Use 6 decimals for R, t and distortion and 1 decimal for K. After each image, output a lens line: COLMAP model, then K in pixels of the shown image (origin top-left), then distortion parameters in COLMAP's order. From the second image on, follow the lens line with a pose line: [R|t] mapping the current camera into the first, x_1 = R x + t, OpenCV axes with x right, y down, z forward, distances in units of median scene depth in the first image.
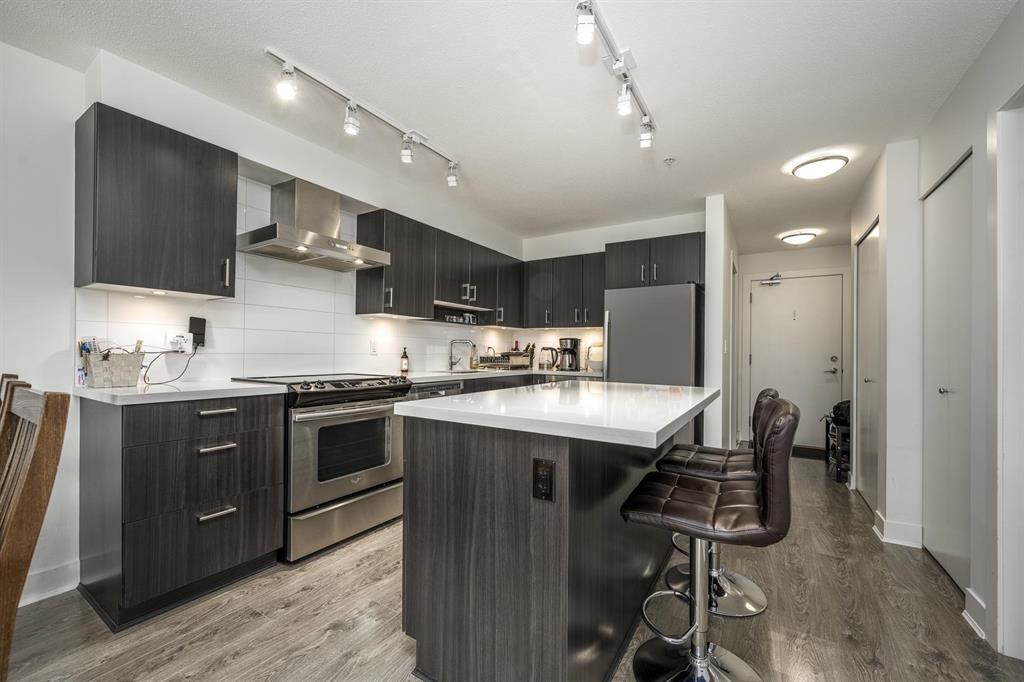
lens RADIAL K [[409.2, 0, 504.4], [0, 409.2, 345.0], [0, 0, 1]] dist [-0.003845, -0.000158]
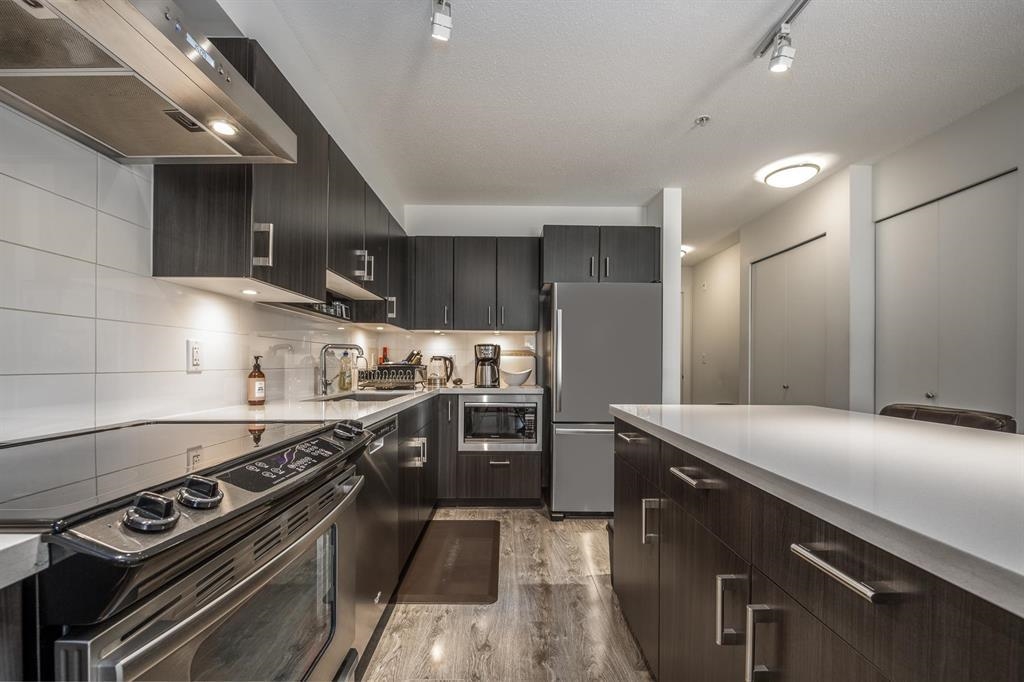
lens RADIAL K [[409.2, 0, 522.3], [0, 409.2, 362.2], [0, 0, 1]] dist [-0.003845, -0.000158]
pose [[0.823393, -0.006983, 0.567429, -0.241479], [-0.004360, 0.999817, 0.018631, 0.002435], [-0.567455, -0.017815, 0.823211, 0.372338]]
